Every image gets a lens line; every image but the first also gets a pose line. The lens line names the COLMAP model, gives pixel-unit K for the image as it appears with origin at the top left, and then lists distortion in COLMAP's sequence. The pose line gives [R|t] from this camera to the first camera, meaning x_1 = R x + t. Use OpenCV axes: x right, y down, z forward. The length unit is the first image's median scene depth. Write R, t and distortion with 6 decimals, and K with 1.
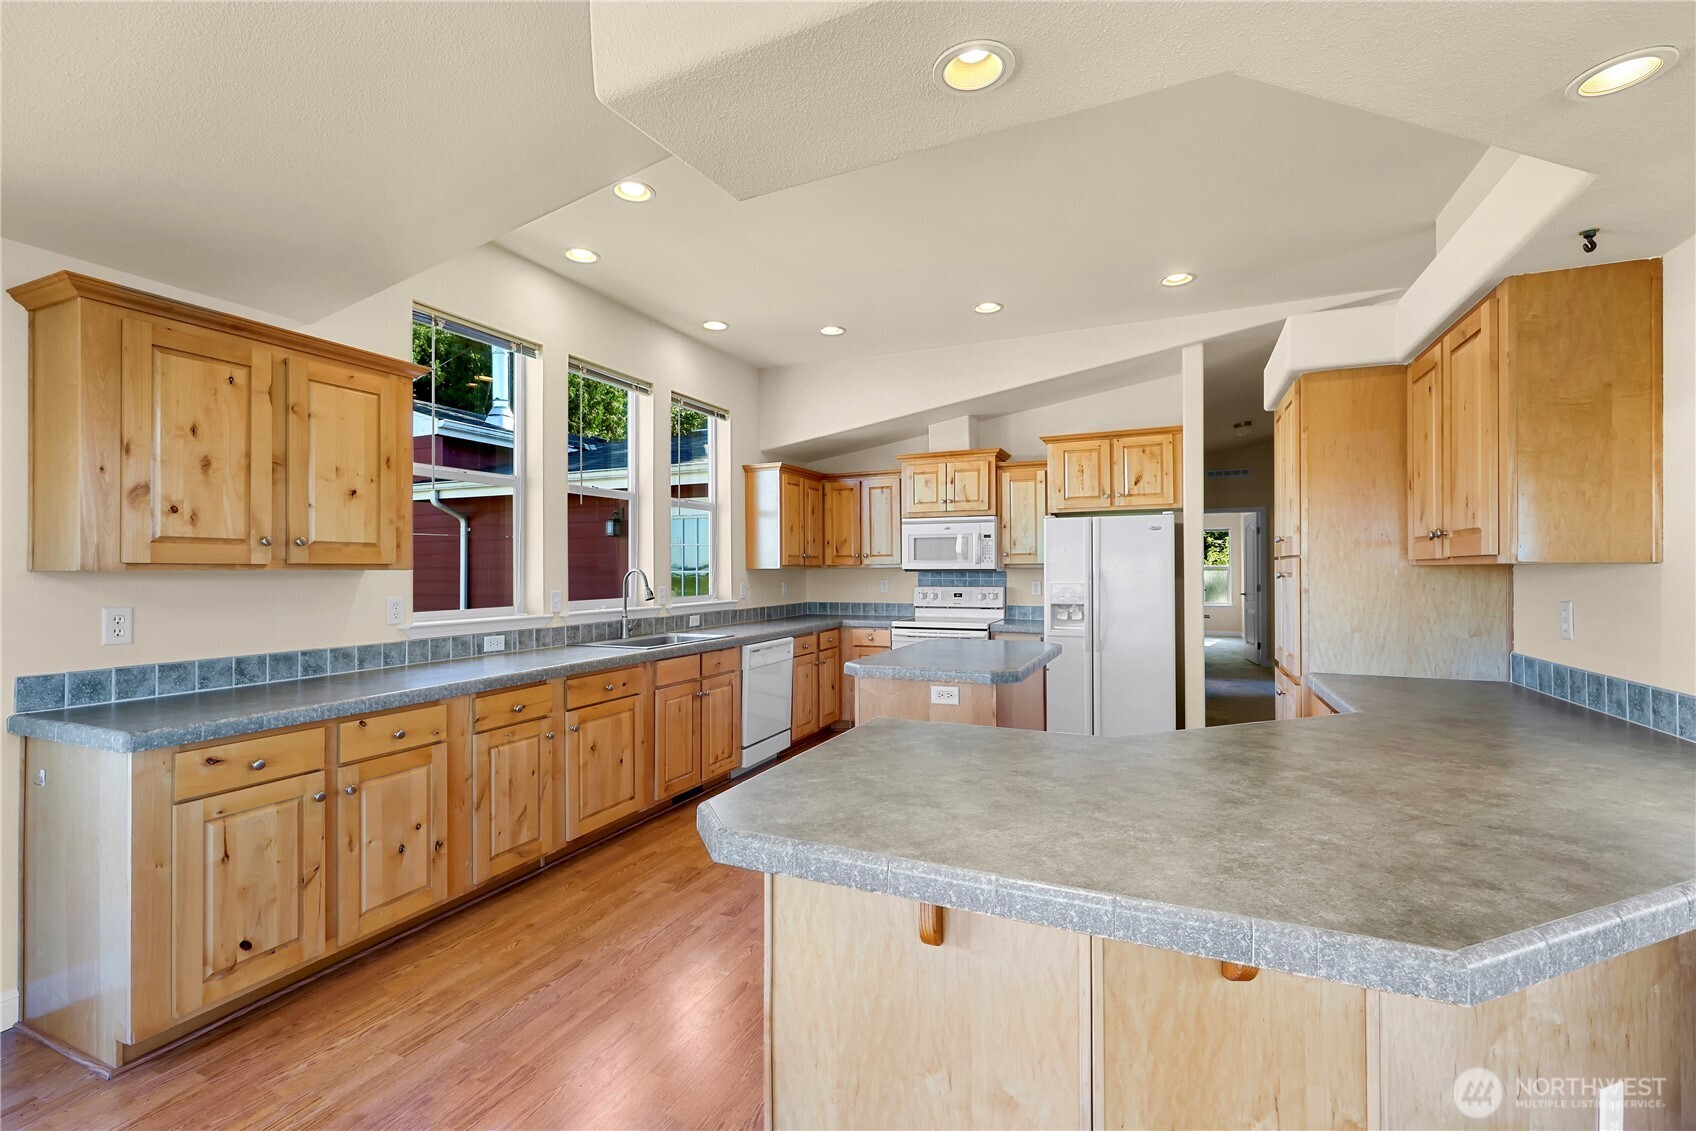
lens RADIAL K [[742.0, 0, 843.8], [0, 742.0, 565.8], [0, 0, 1]] dist [0.003222, -0.000379]
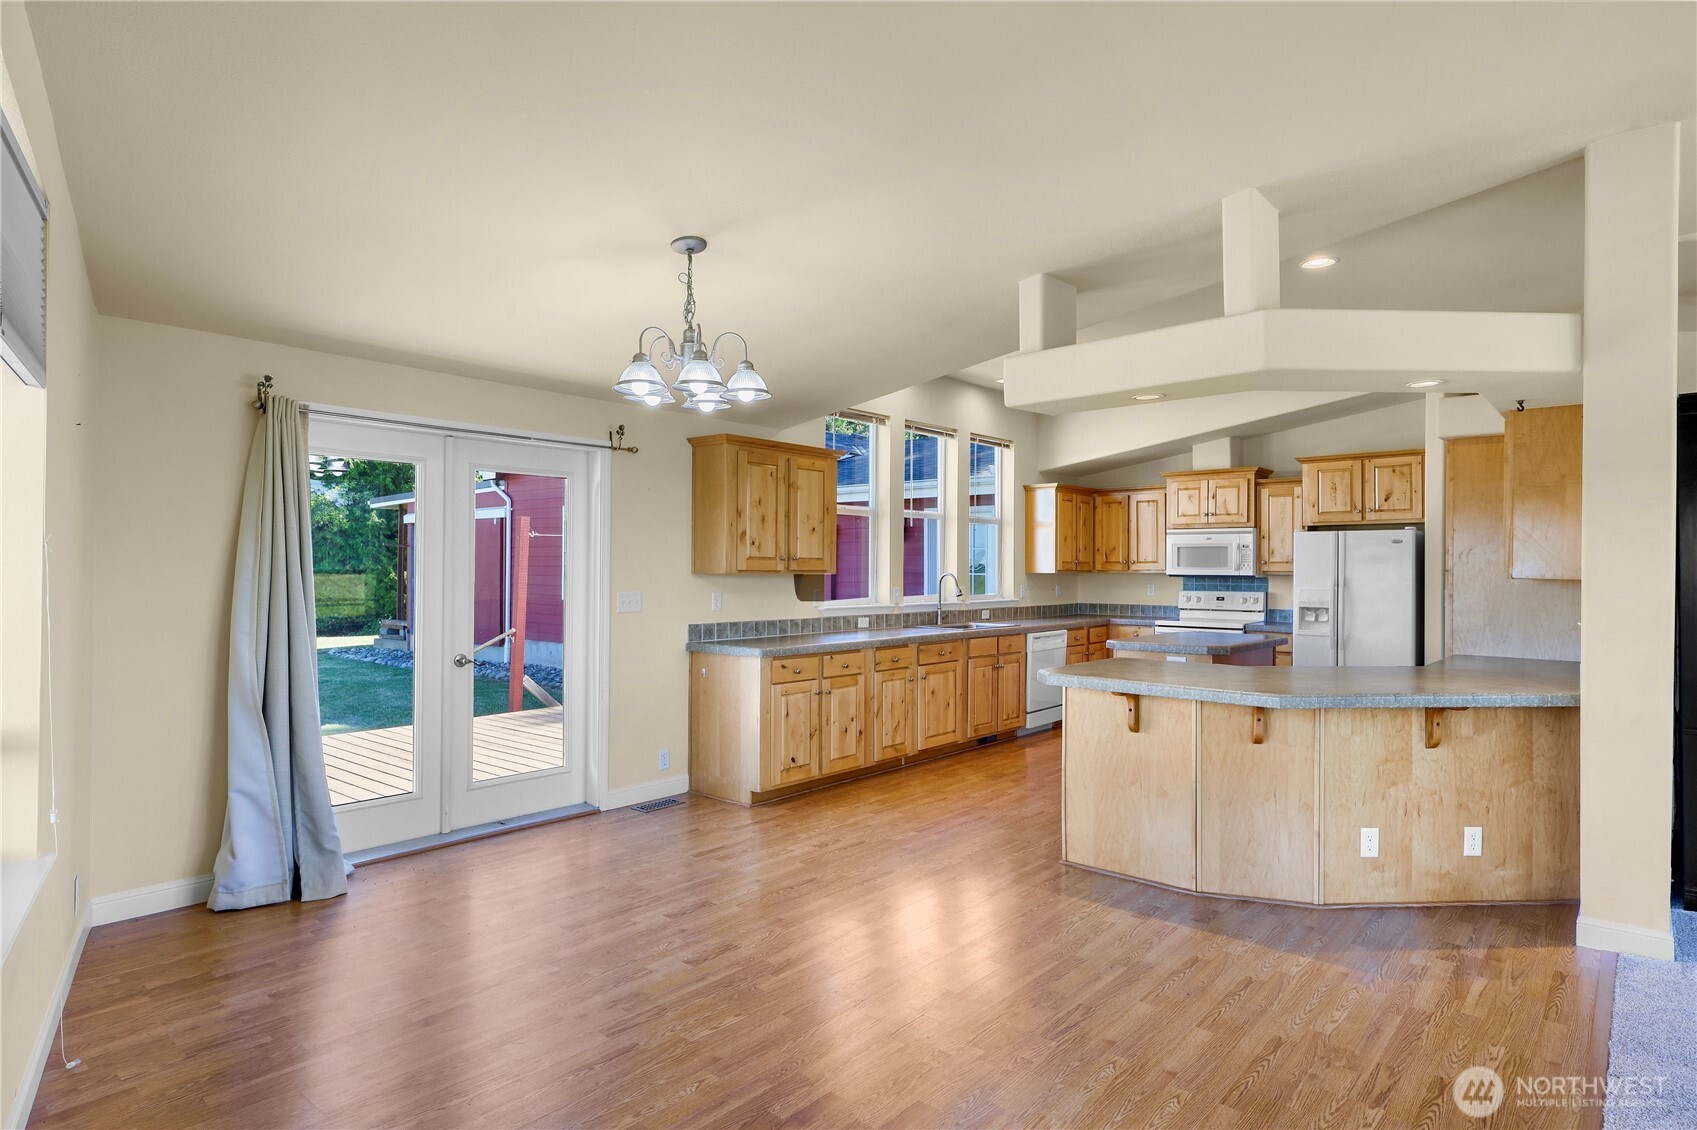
lens RADIAL K [[935.4, 0, 841.3], [0, 935.4, 566.2], [0, 0, 1]] dist [-0.000818, -0.000538]
pose [[0.956933, 0.008850, -0.290174, 0.033967], [-0.008194, 0.999960, 0.003478, -0.016295], [0.290194, -0.000951, 0.956968, -0.889697]]
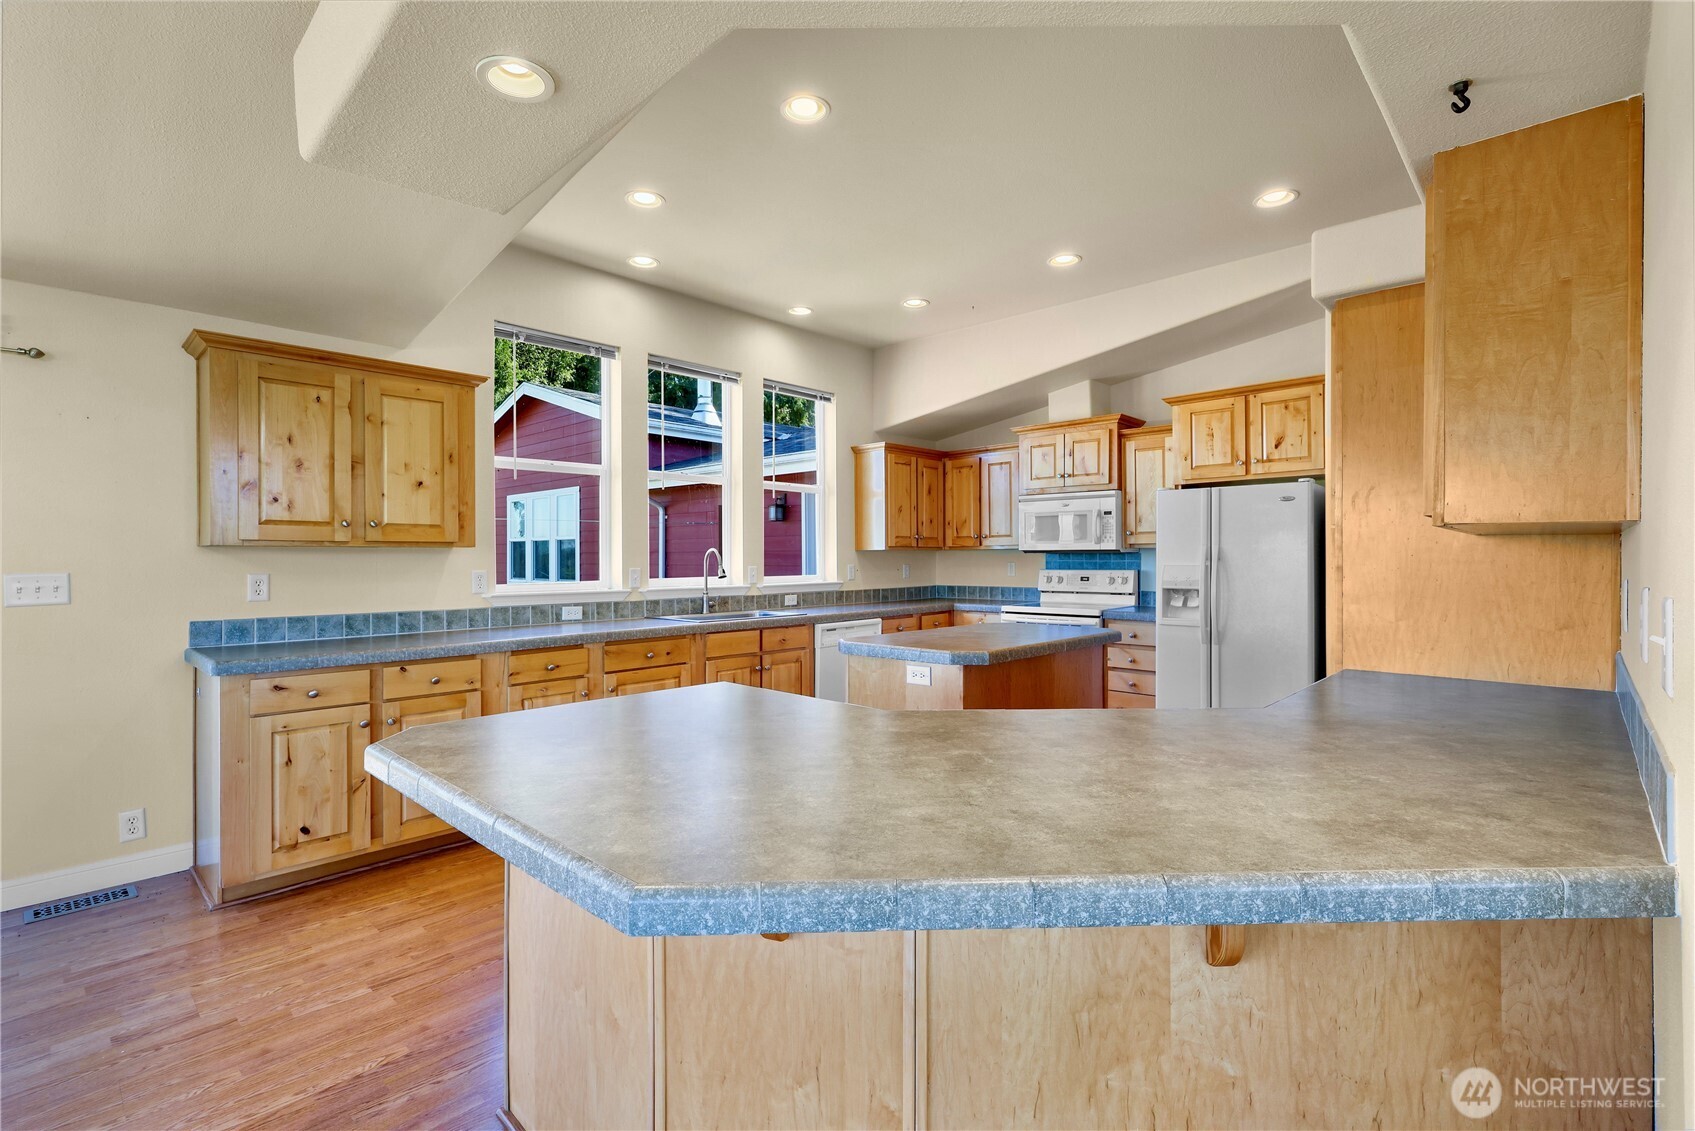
lens RADIAL K [[772.4, 0, 844.9], [0, 772.4, 560.0], [0, 0, 1]] dist [0.002242, -0.000096]
pose [[0.943459, 0.001603, -0.331485, 0.348710], [0.001297, 0.999963, 0.008525, 0.014676], [0.331486, -0.008473, 0.943422, 0.021362]]
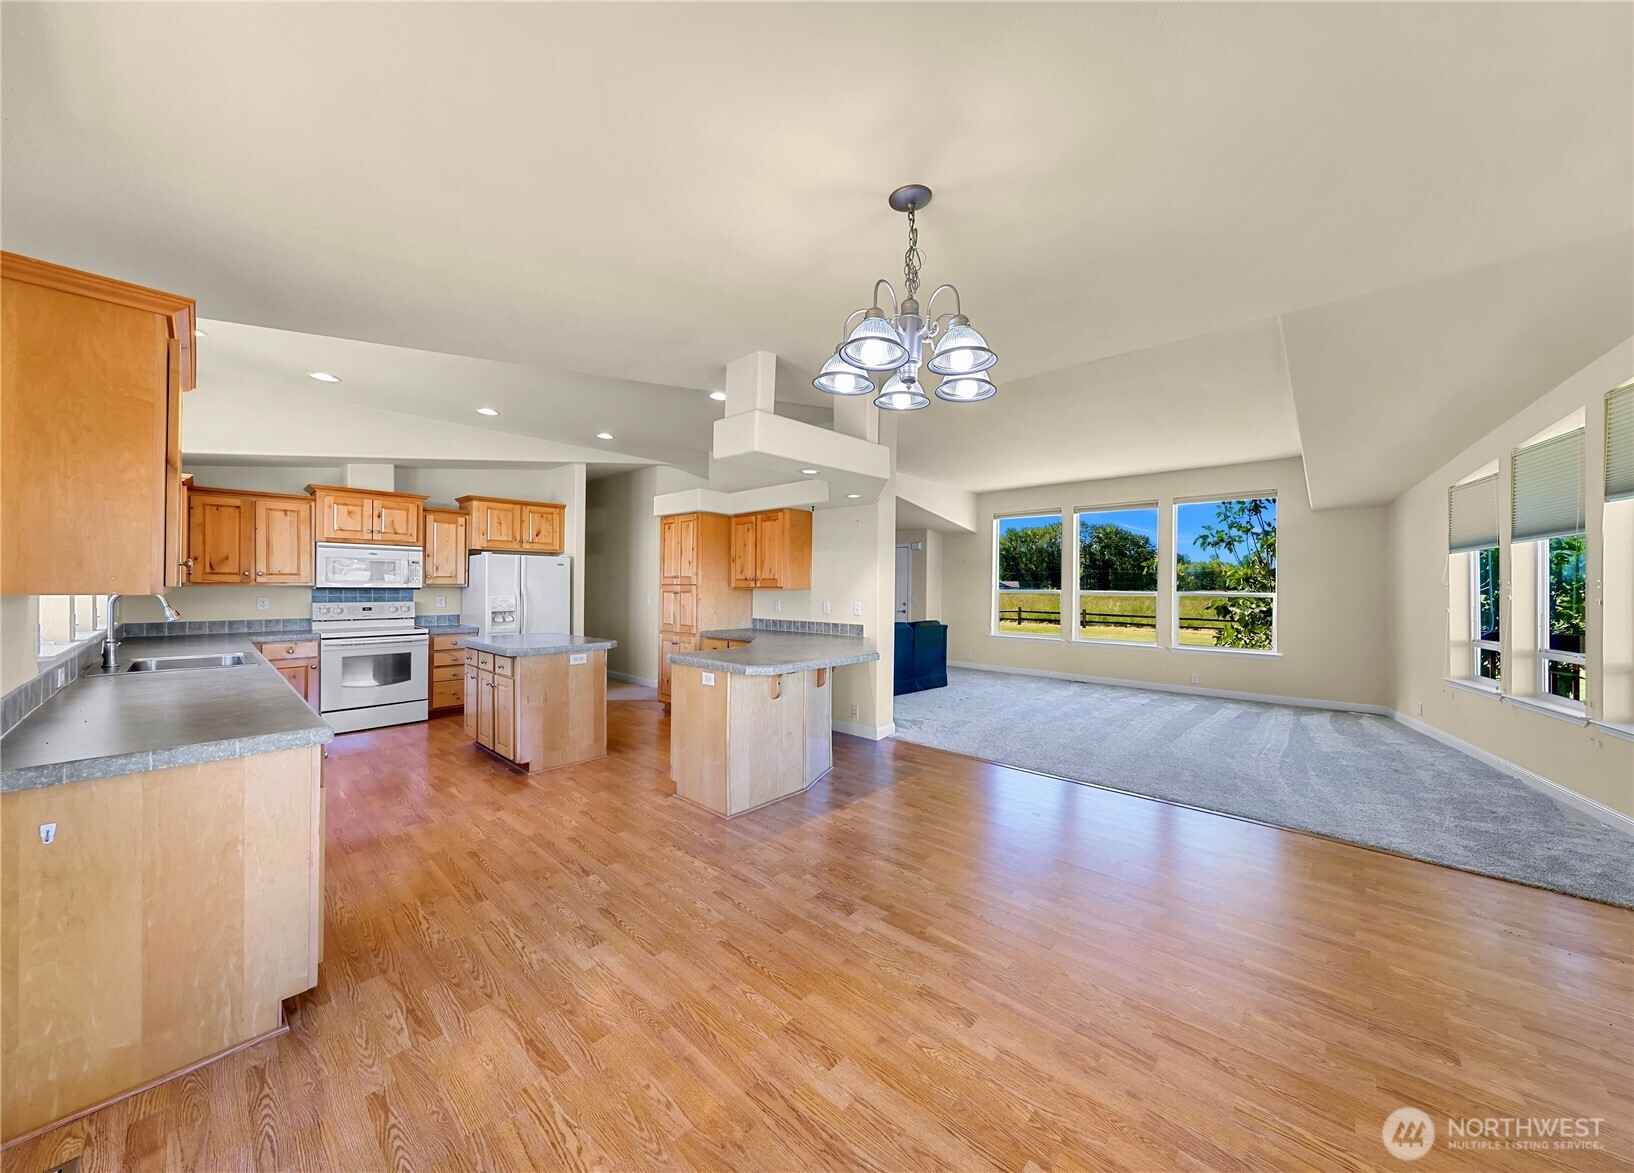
lens RADIAL K [[559.6, 0, 878.2], [0, 559.6, 584.9], [0, 0, 1]] dist [0.000716, 0.000018]
pose [[0.262354, 0.008474, 0.964935, -0.922572], [-0.012597, 0.999906, -0.005356, -0.008946], [-0.964890, -0.010751, 0.262436, -0.065515]]
